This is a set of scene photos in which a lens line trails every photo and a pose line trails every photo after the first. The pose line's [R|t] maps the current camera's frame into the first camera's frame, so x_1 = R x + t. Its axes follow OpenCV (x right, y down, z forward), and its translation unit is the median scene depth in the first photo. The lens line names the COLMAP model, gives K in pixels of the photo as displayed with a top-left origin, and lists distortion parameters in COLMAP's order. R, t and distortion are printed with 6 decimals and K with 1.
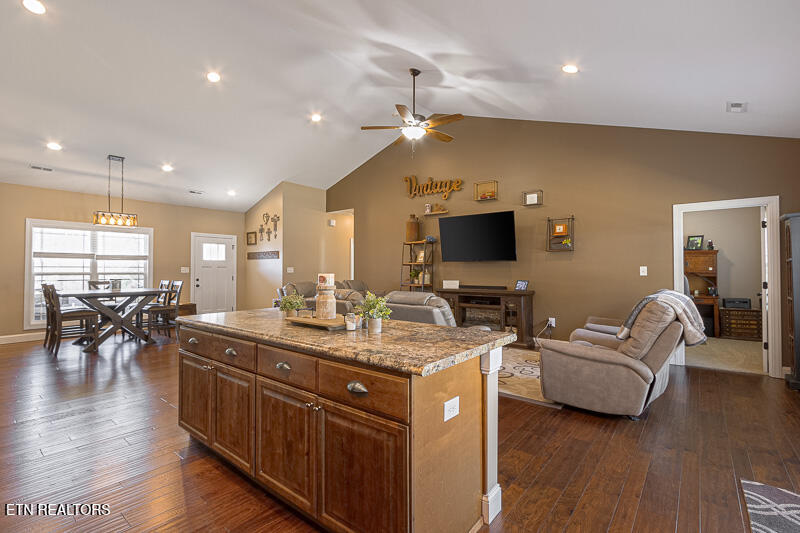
lens RADIAL K [[373.4, 0, 394.6], [0, 373.4, 264.4], [0, 0, 1]] dist [-0.000550, 0.000196]
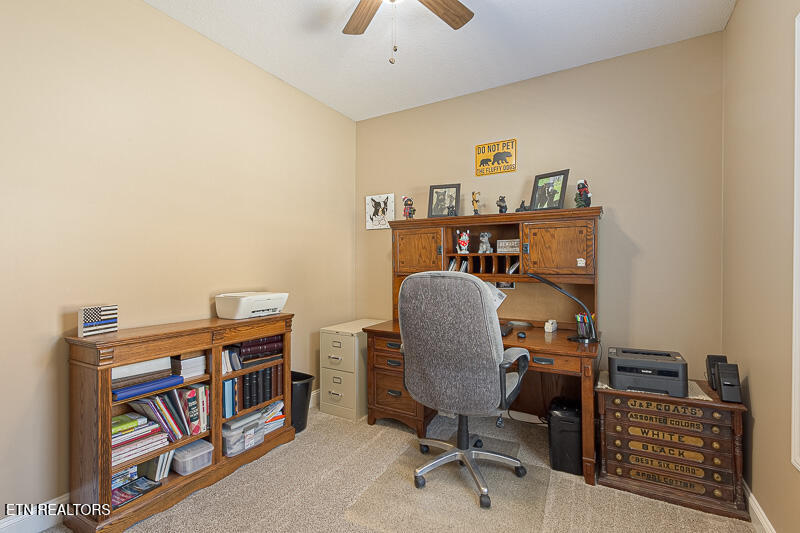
lens RADIAL K [[377.5, 0, 400.0], [0, 377.5, 266.5], [0, 0, 1]] dist [0.001826, 0.000162]
pose [[0.987048, 0.001878, 0.160416, 0.624233], [-0.004990, 0.999807, 0.019002, 0.010067], [-0.160349, -0.019556, 0.986867, 0.680622]]
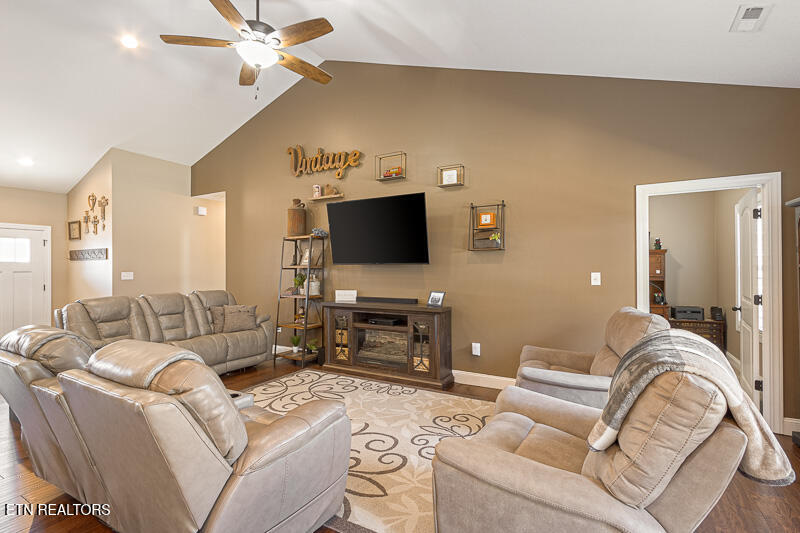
lens RADIAL K [[377.5, 0, 400.0], [0, 377.5, 266.5], [0, 0, 1]] dist [0.001826, 0.000162]
pose [[0.985603, -0.004612, 0.169012, 0.129658], [0.002755, 0.999933, 0.011221, -0.010827], [-0.169052, -0.010594, 0.985550, 0.259390]]
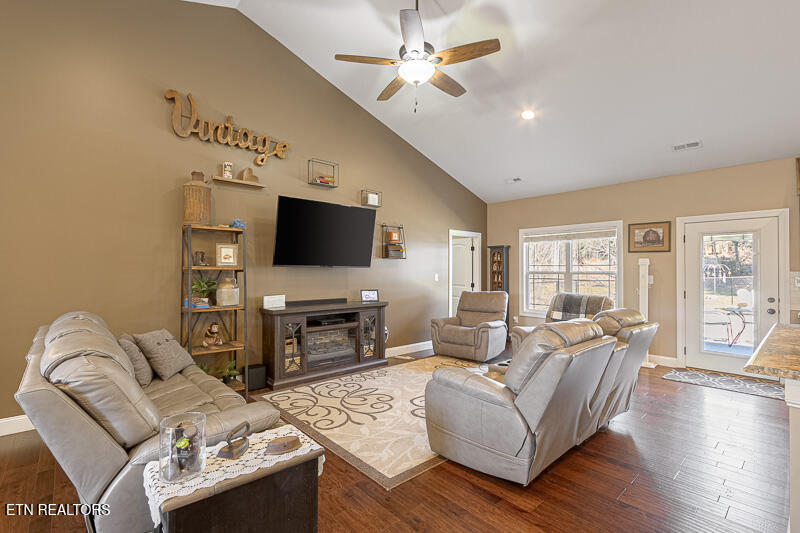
lens RADIAL K [[366.9, 0, 388.6], [0, 366.9, 268.9], [0, 0, 1]] dist [0.001218, -0.000505]
pose [[0.155881, 0.002296, 0.987773, -0.436943], [-0.020360, 0.999792, 0.000889, -0.006847], [-0.987566, -0.020250, 0.155895, 0.705736]]
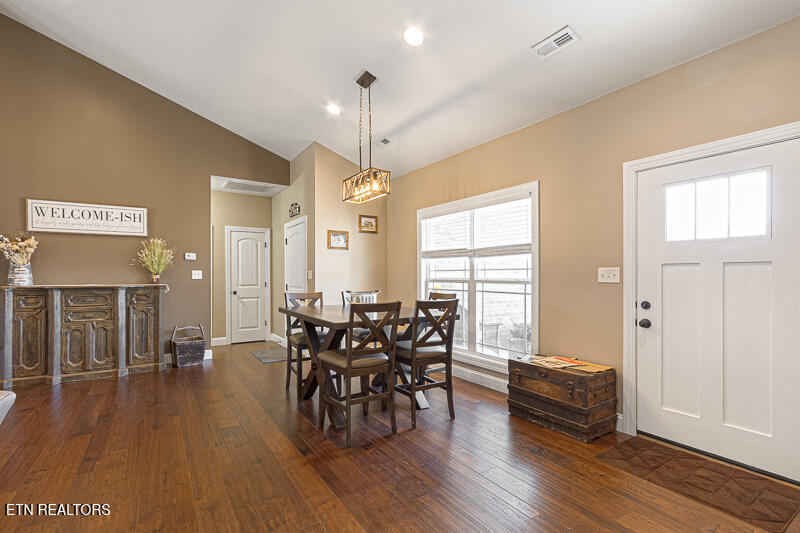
lens RADIAL K [[373.4, 0, 394.6], [0, 373.4, 264.4], [0, 0, 1]] dist [-0.000550, 0.000196]
pose [[-0.297986, -0.026013, -0.954216, -0.193272], [0.016381, 0.999342, -0.032358, 0.016143], [0.954430, -0.025273, -0.297364, 1.088073]]
